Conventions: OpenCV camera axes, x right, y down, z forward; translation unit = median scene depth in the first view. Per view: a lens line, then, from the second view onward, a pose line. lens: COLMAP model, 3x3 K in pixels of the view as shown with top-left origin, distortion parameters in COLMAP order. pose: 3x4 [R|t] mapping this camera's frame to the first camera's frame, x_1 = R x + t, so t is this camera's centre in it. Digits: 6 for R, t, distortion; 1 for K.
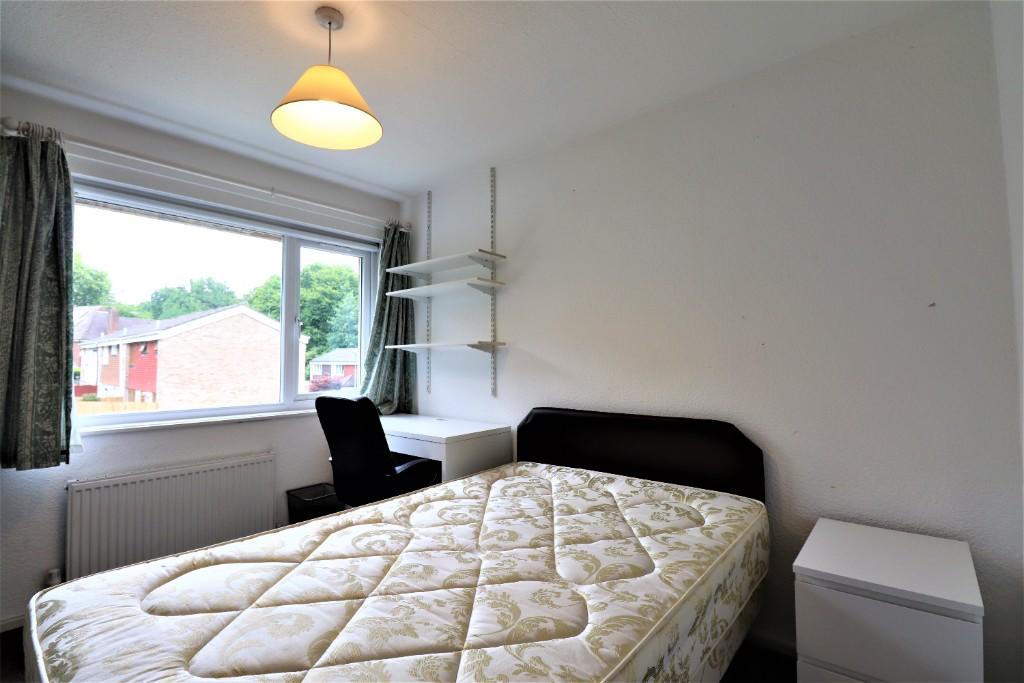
lens RADIAL K [[481.9, 0, 509.1], [0, 481.9, 343.8], [0, 0, 1]] dist [-0.000499, -0.000307]
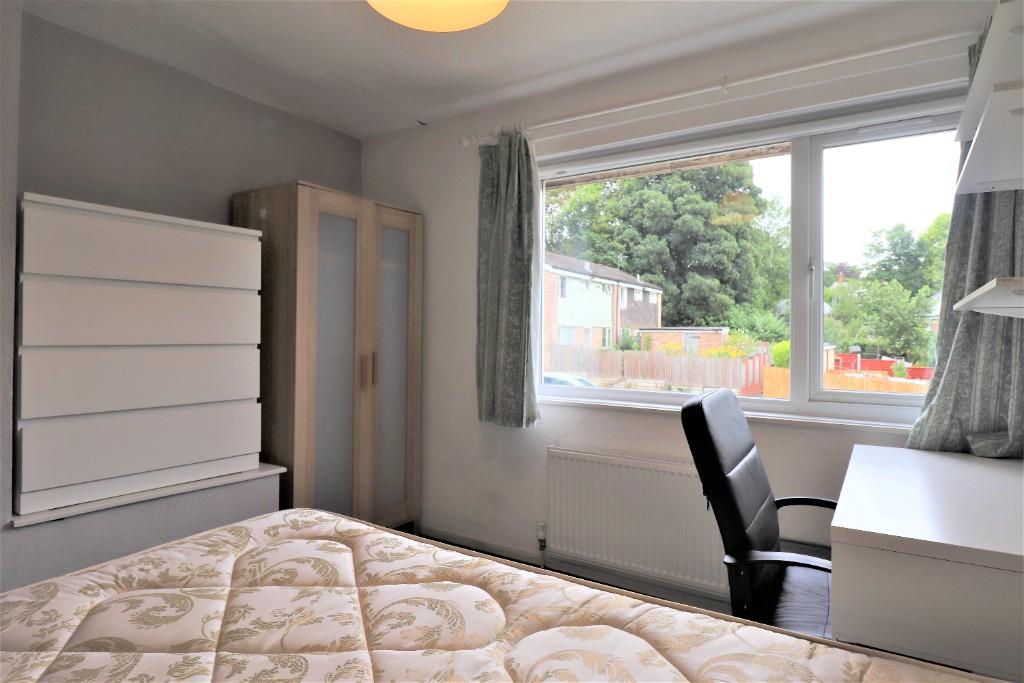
lens RADIAL K [[582.3, 0, 532.9], [0, 582.3, 336.8], [0, 0, 1]] dist [0.001572, 0.000273]
pose [[0.124282, -0.000841, -0.992247, 0.399036], [0.020541, 0.999788, 0.001725, 0.044351], [0.992034, -0.020596, 0.124273, 0.884336]]
